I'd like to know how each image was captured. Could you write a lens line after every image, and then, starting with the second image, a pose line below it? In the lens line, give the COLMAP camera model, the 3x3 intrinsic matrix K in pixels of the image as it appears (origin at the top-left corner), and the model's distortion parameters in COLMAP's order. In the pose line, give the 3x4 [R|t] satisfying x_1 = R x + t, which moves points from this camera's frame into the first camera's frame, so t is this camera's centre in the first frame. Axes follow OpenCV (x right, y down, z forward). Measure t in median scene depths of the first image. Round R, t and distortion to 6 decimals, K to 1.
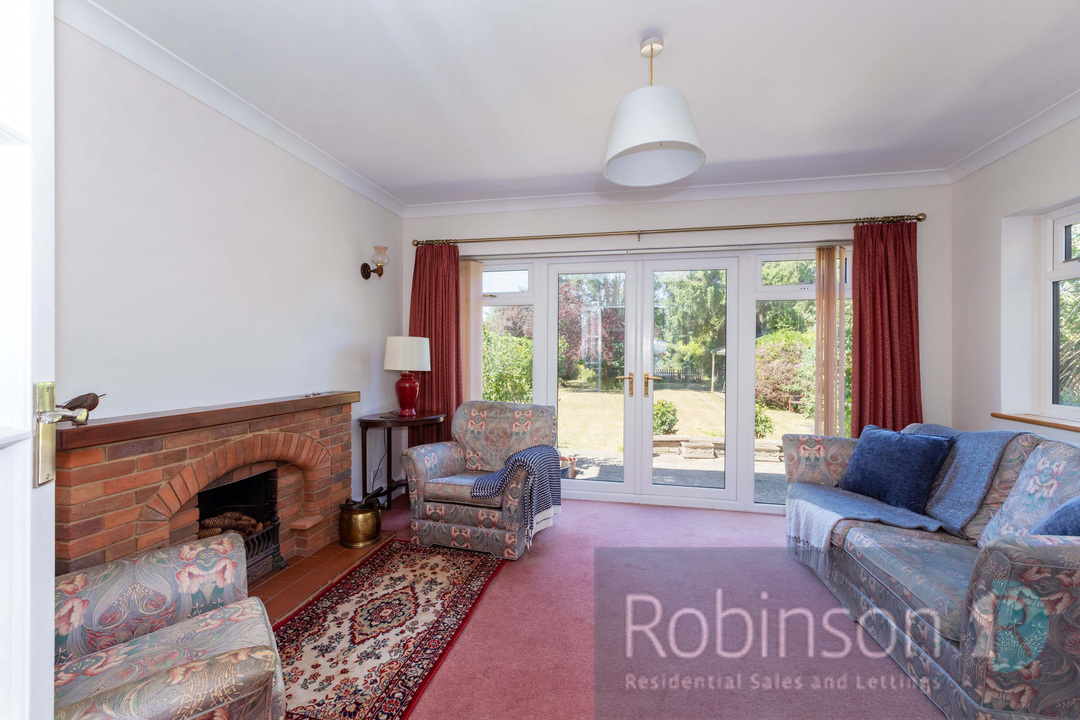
lens RADIAL K [[475.9, 0, 538.4], [0, 475.9, 360.1], [0, 0, 1]] dist [-0.012386, 0.000005]
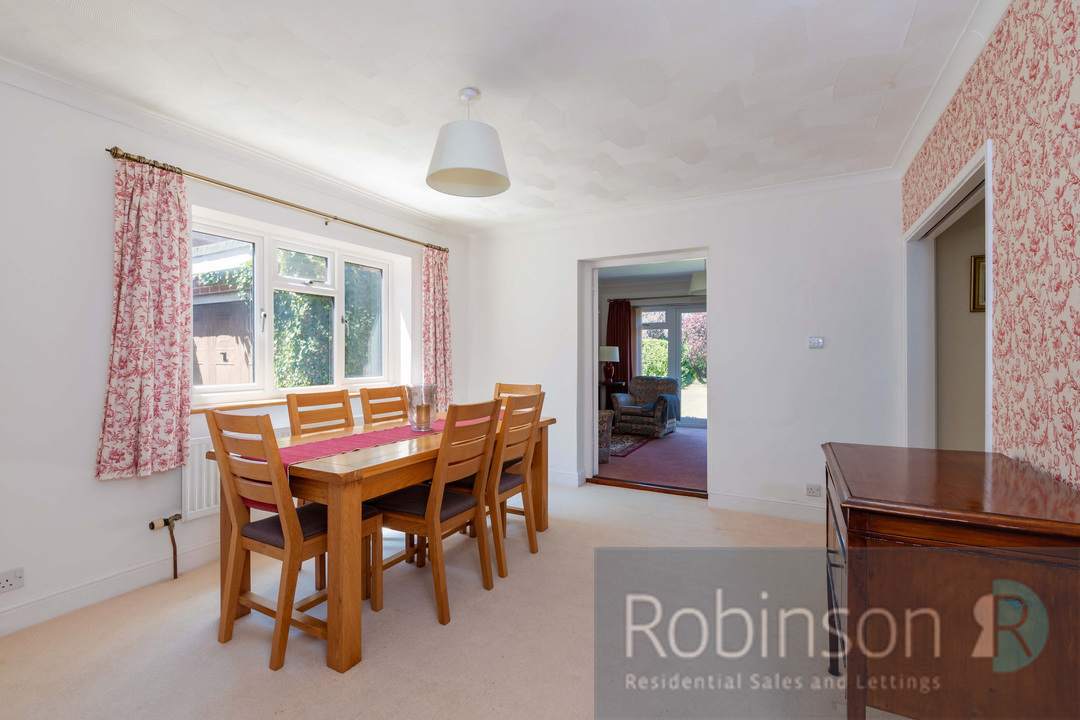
lens RADIAL K [[475.9, 0, 539.4], [0, 475.9, 356.3], [0, 0, 1]] dist [-0.012386, 0.000005]
pose [[0.958045, -0.005239, -0.286571, 0.049855], [0.006536, 0.999972, 0.003568, -0.012121], [0.286544, -0.005292, 0.958052, -1.205404]]
